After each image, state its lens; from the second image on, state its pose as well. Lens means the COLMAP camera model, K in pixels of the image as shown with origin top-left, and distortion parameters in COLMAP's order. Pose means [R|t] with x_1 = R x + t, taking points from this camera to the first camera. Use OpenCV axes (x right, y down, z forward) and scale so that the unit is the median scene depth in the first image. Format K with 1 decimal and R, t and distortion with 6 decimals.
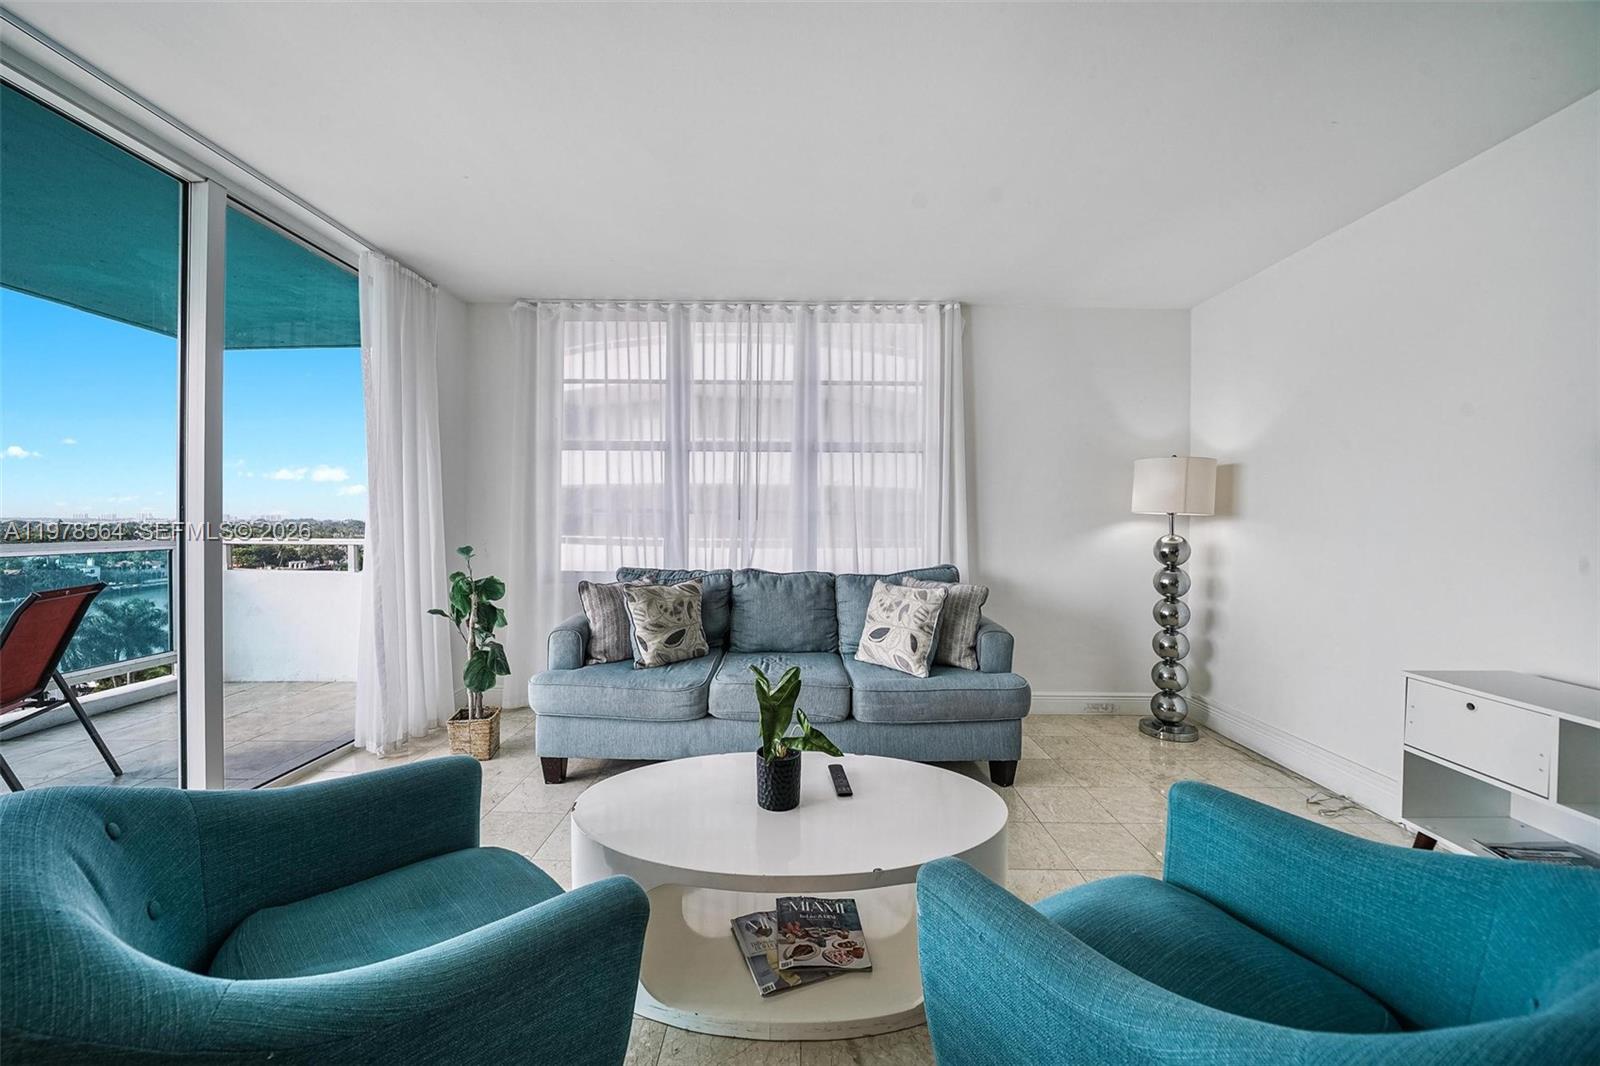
lens RADIAL K [[584.4, 0, 790.2], [0, 584.4, 528.1], [0, 0, 1]] dist [-0.013751, 0.000228]
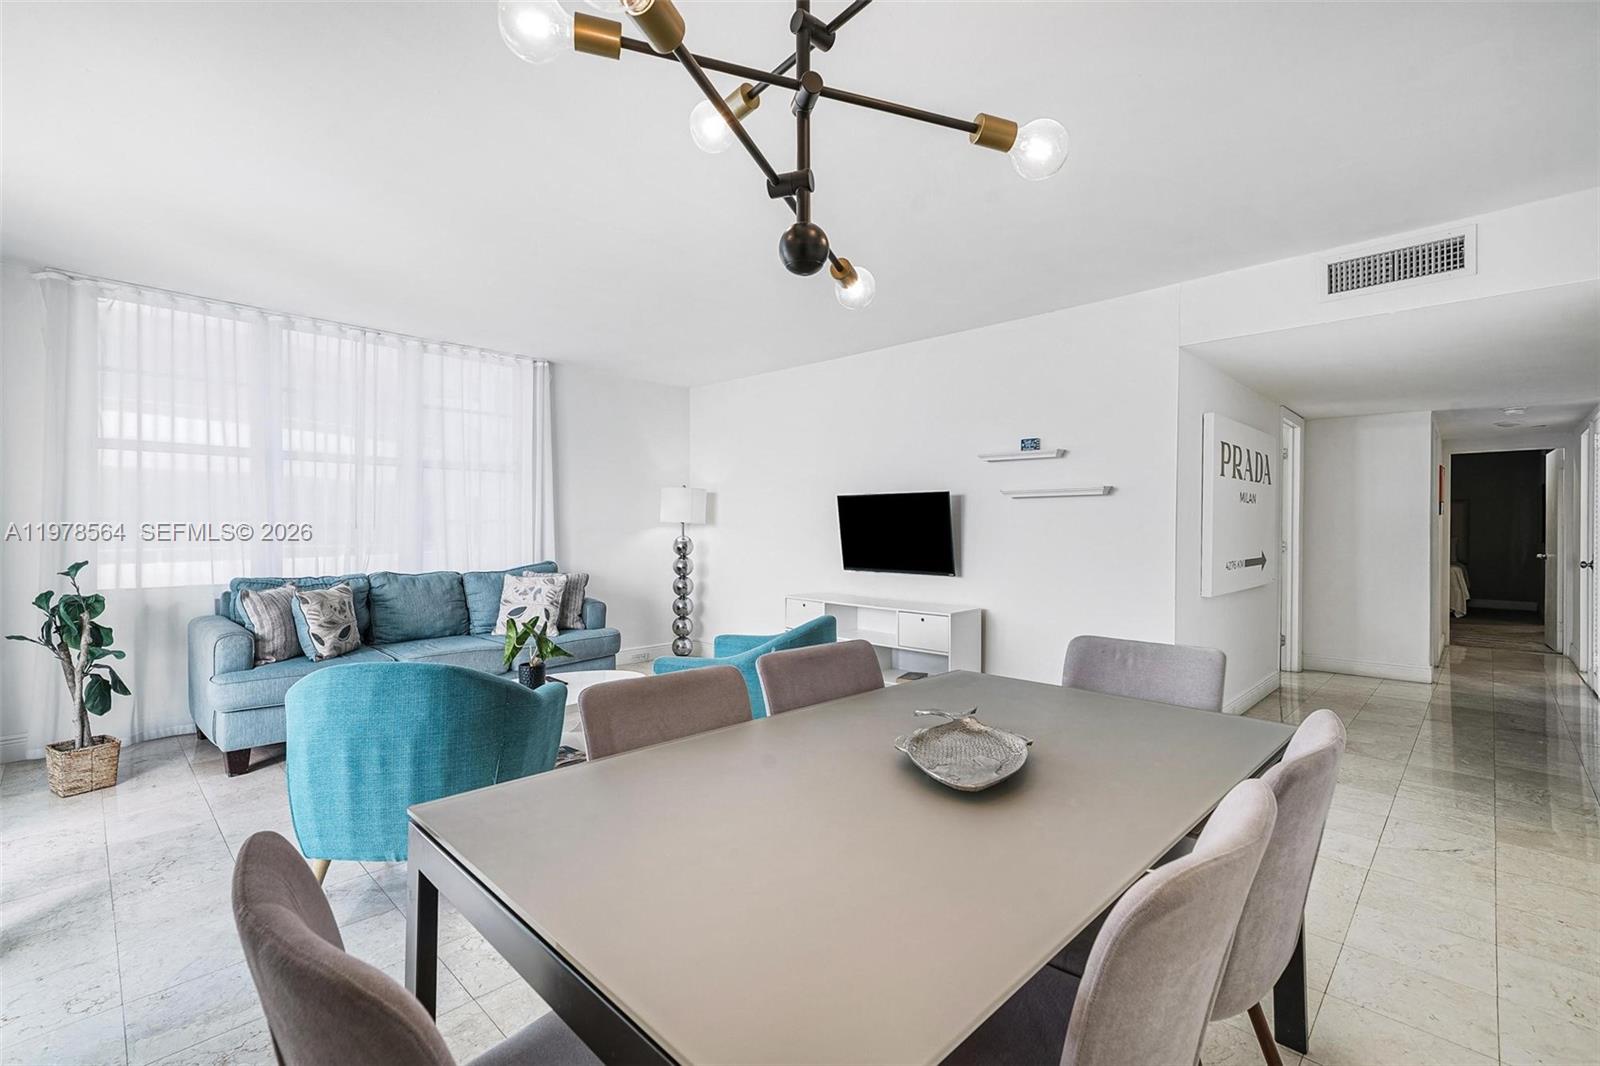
lens RADIAL K [[708.7, 0, 800.0], [0, 708.7, 533.0], [0, 0, 1]] dist [-0.000377, 0.000167]
pose [[0.684352, -0.013963, 0.729018, -0.556915], [0.007285, 0.999898, 0.012313, -0.018910], [-0.729115, -0.003115, 0.684384, -0.575627]]
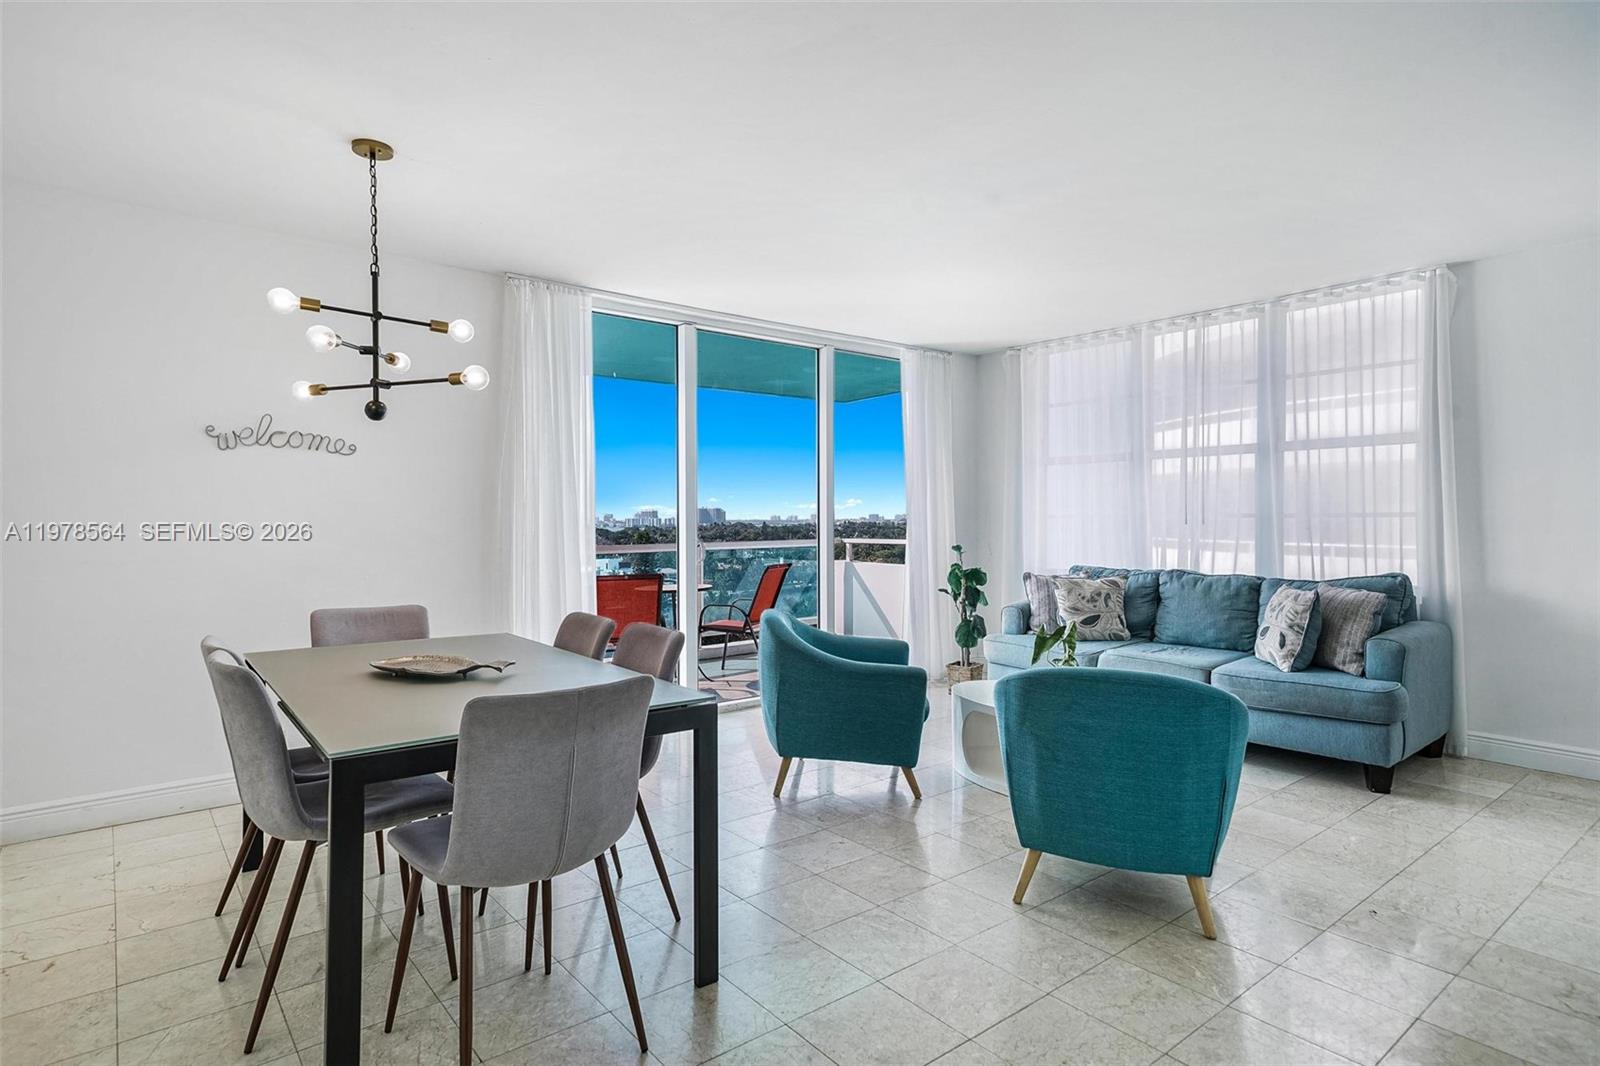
lens RADIAL K [[849.0, 0, 792.5], [0, 849.0, 533.4], [0, 0, 1]] dist [0.016412, -0.000155]
pose [[0.642896, 0.002246, -0.765950, 0.730611], [0.002403, 0.999985, 0.004949, -0.008475], [0.765950, -0.005023, 0.642881, -0.610559]]
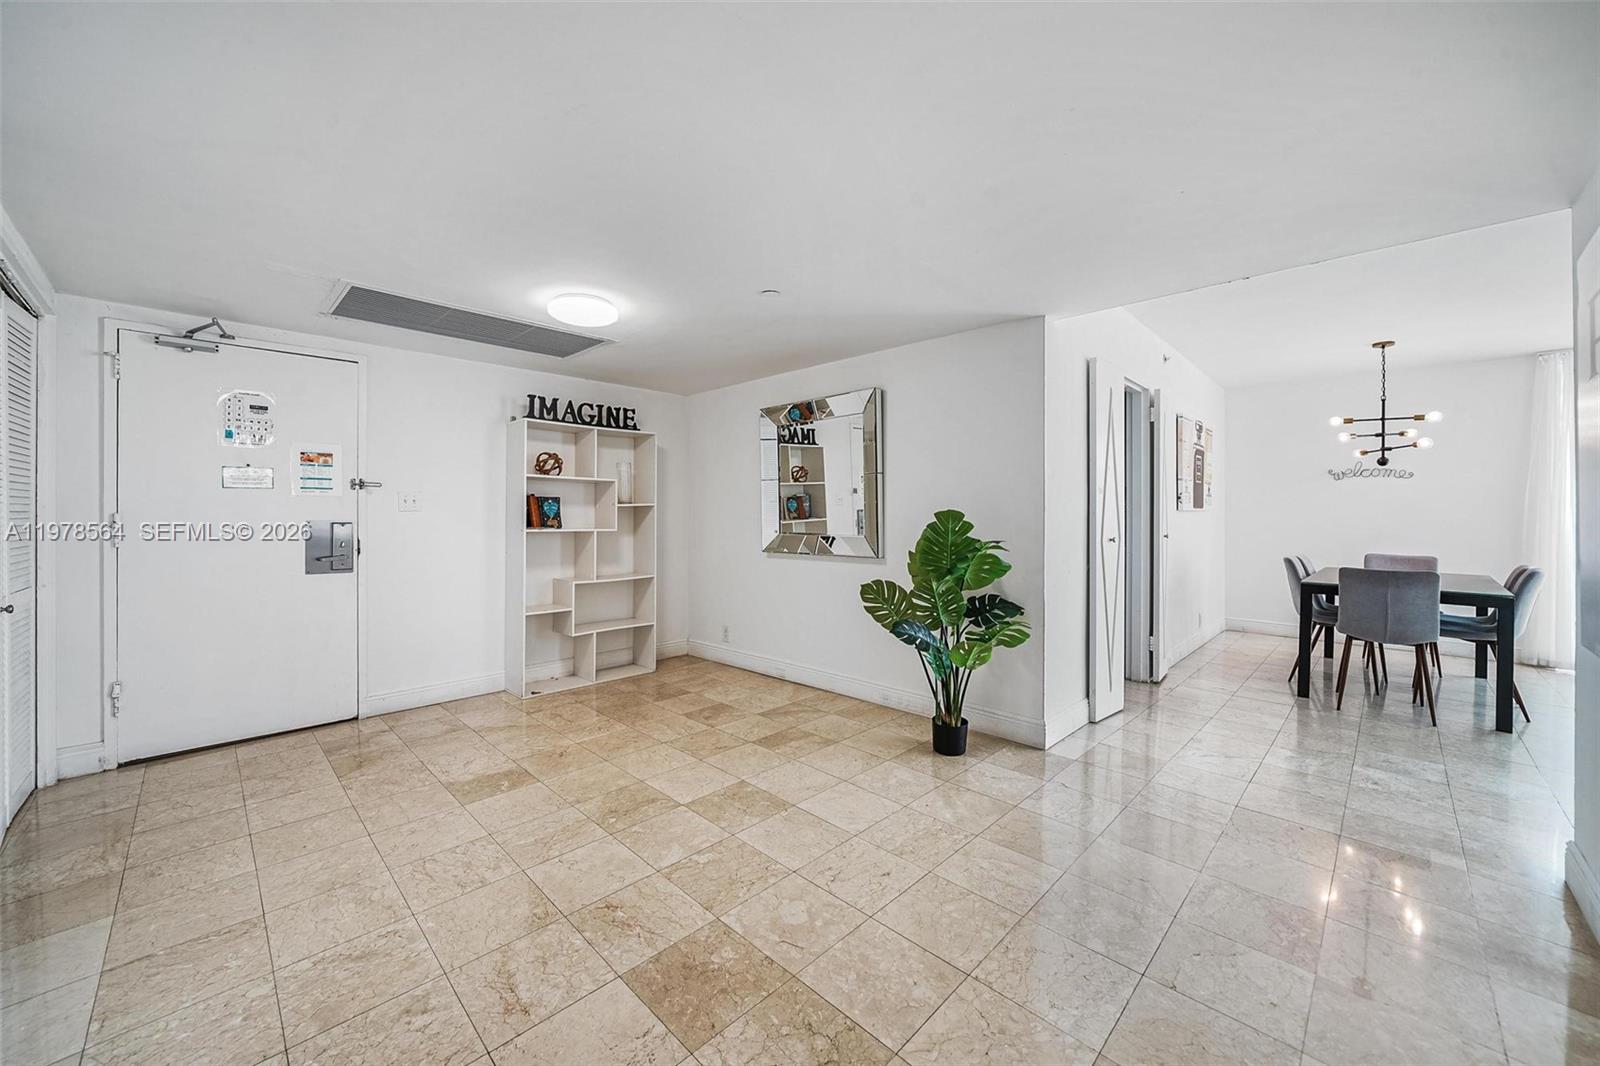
lens RADIAL K [[602.7, 0, 803.2], [0, 602.7, 515.6], [0, 0, 1]] dist [-0.009593, 0.000207]
pose [[-0.687118, -0.012643, -0.726436, 1.771680], [-0.015516, 0.999876, -0.002726, 0.018152], [0.726381, 0.009398, -0.687228, -0.374463]]
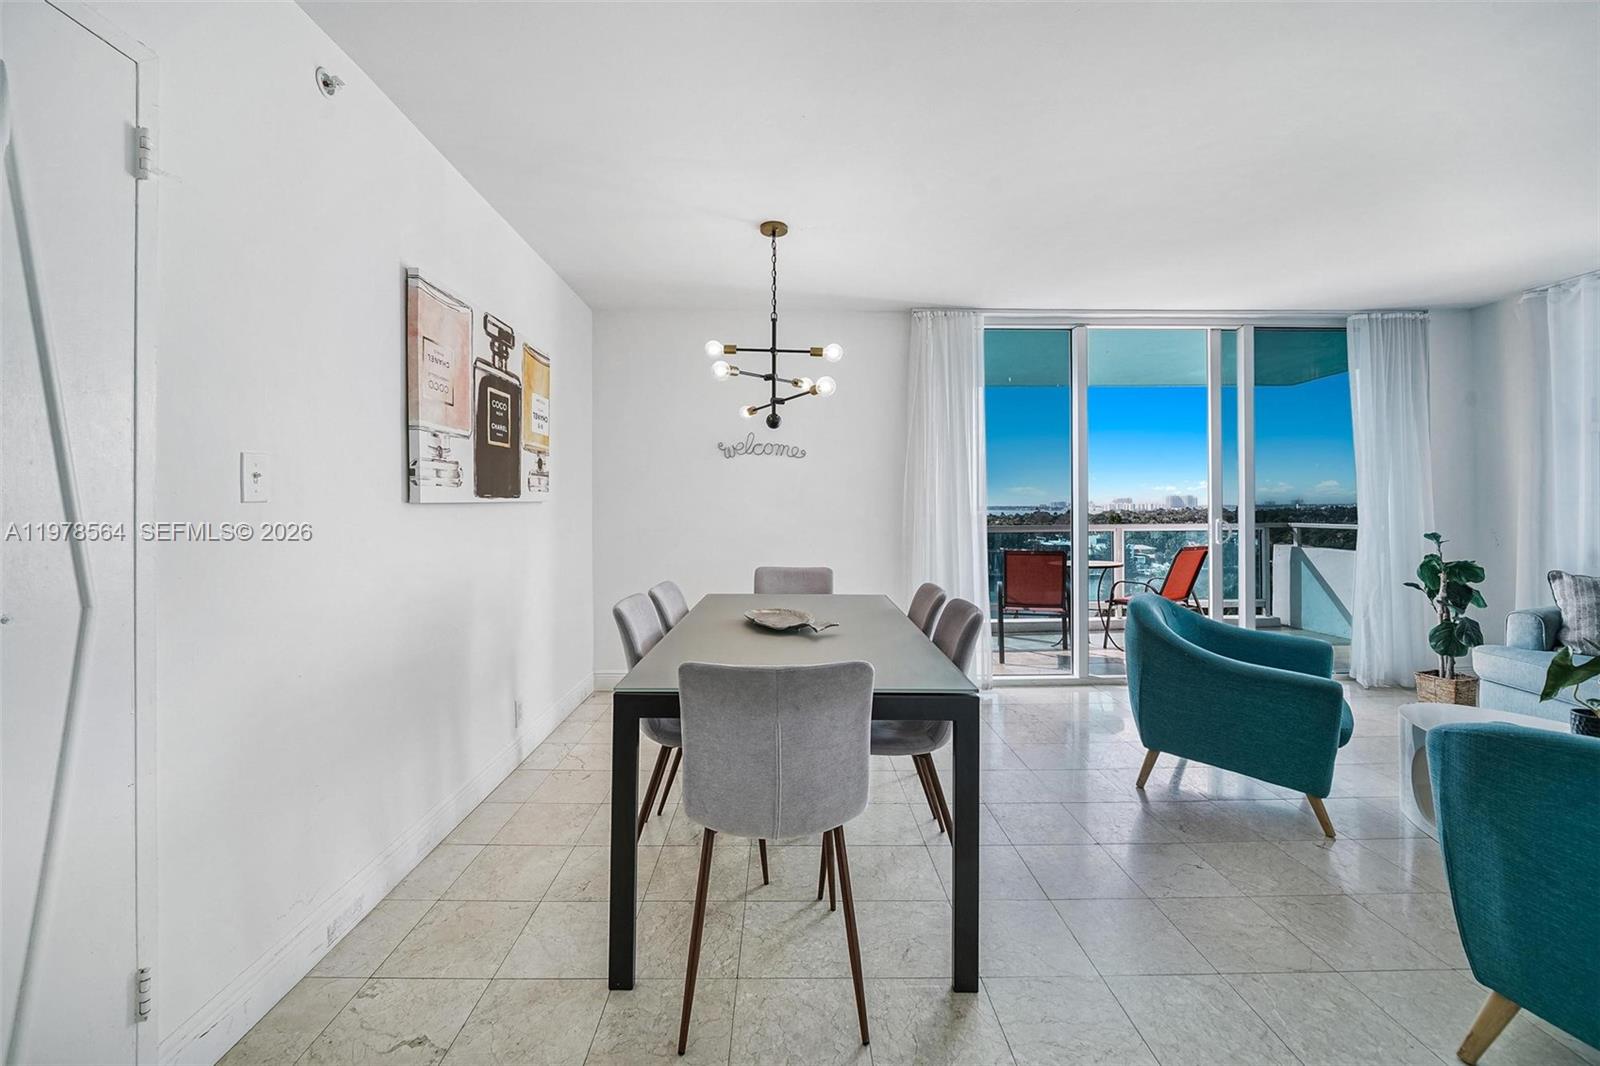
lens RADIAL K [[613.5, 0, 793.3], [0, 613.5, 504.3], [0, 0, 1]] dist [-0.017749, 0.003848]
pose [[0.033127, -0.011605, -0.999384, 0.614302], [-0.004021, 0.999923, -0.011745, -0.007491], [0.999443, 0.004408, 0.033078, -0.349579]]
